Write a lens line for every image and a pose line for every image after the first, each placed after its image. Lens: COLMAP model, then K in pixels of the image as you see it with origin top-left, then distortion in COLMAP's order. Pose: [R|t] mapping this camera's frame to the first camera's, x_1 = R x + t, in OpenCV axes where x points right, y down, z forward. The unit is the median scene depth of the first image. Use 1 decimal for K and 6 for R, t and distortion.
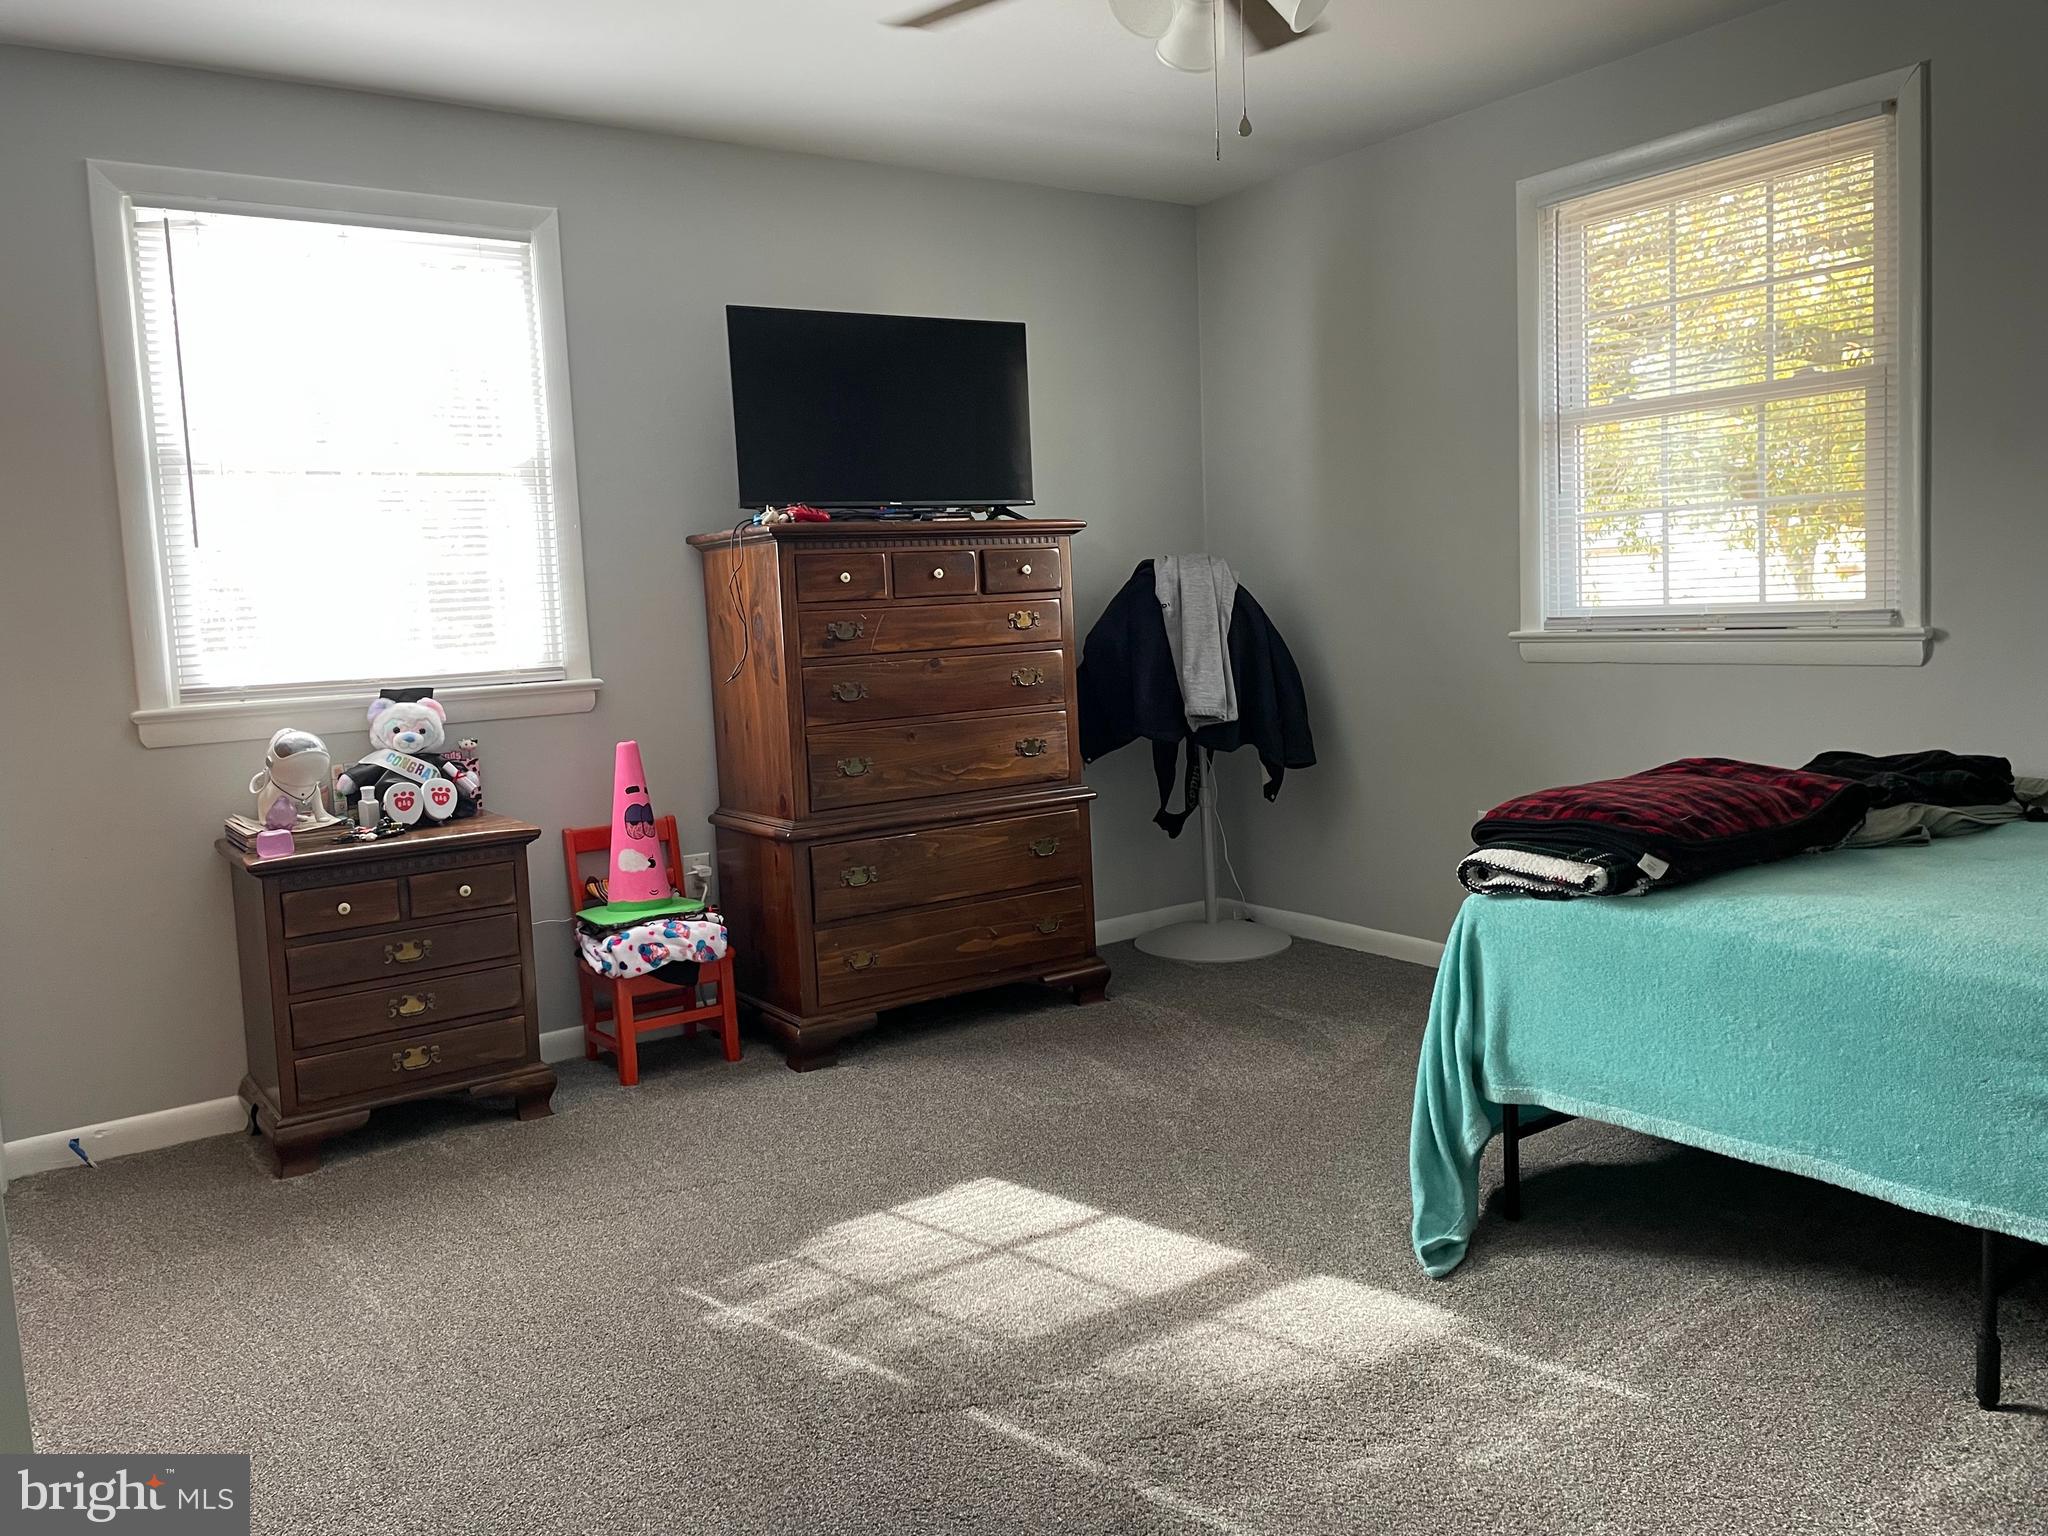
lens RADIAL K [[1540.5, 0, 1003.6], [0, 1540.5, 751.9], [0, 0, 1]] dist [0.116375, -0.143211]
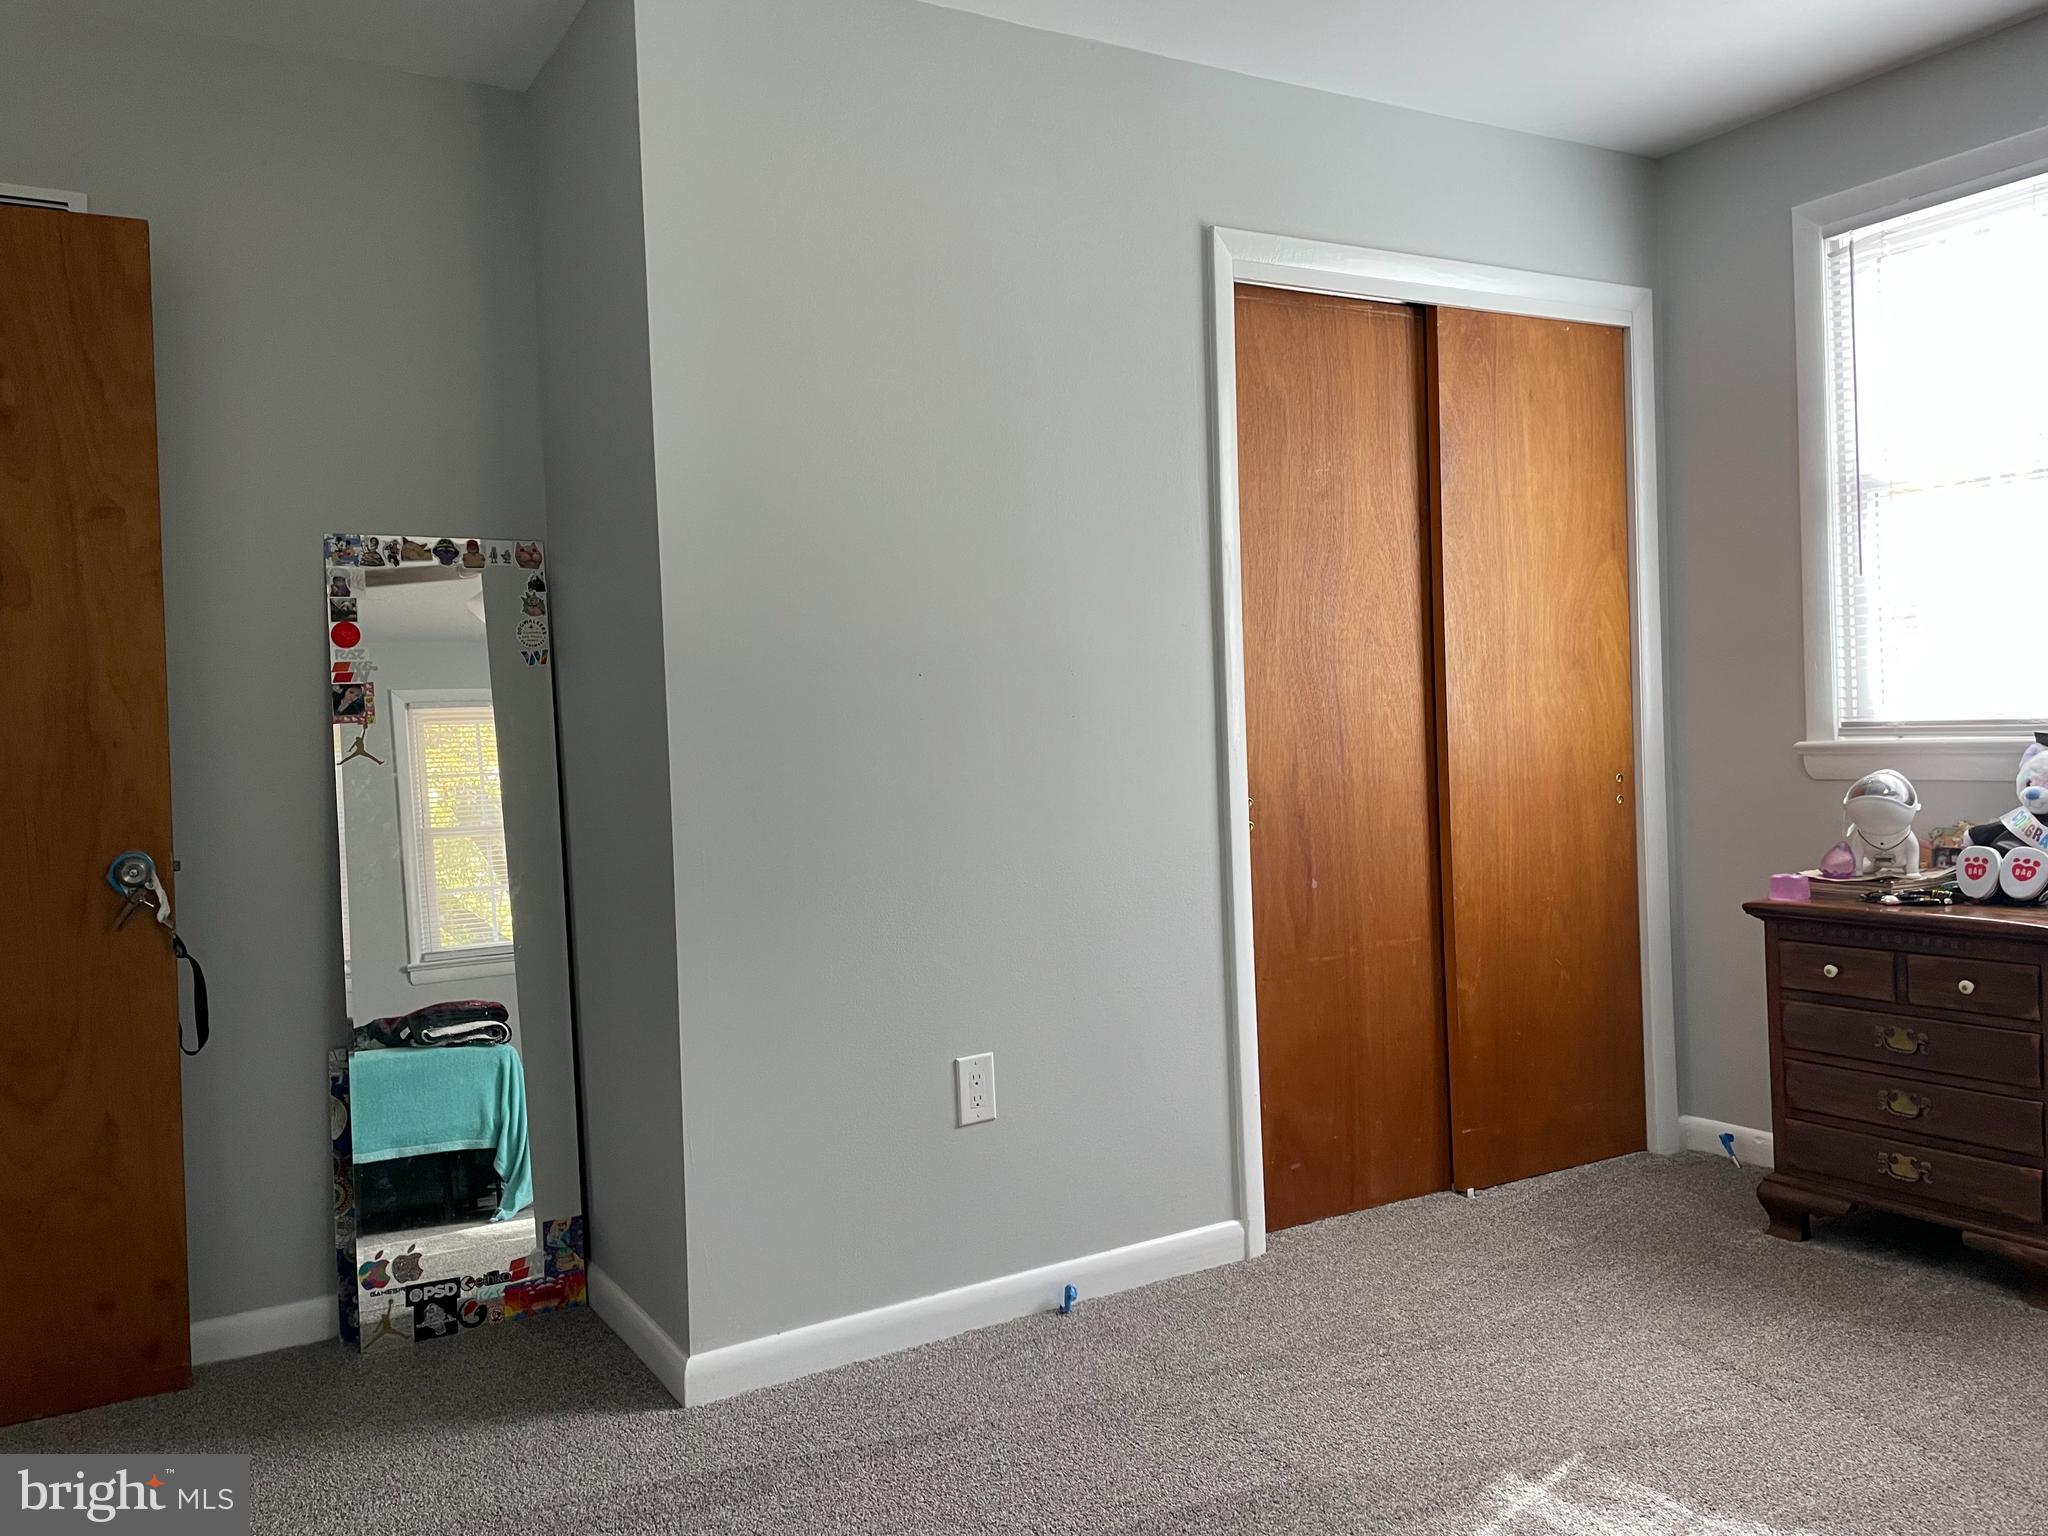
lens RADIAL K [[1540.5, 0, 1003.6], [0, 1540.5, 751.9], [0, 0, 1]] dist [0.116375, -0.143211]
pose [[-0.062663, 0.066191, -0.995837, 1.195574], [-0.058648, 0.995830, 0.069881, -0.145741], [0.996310, 0.062783, -0.058520, 1.333484]]
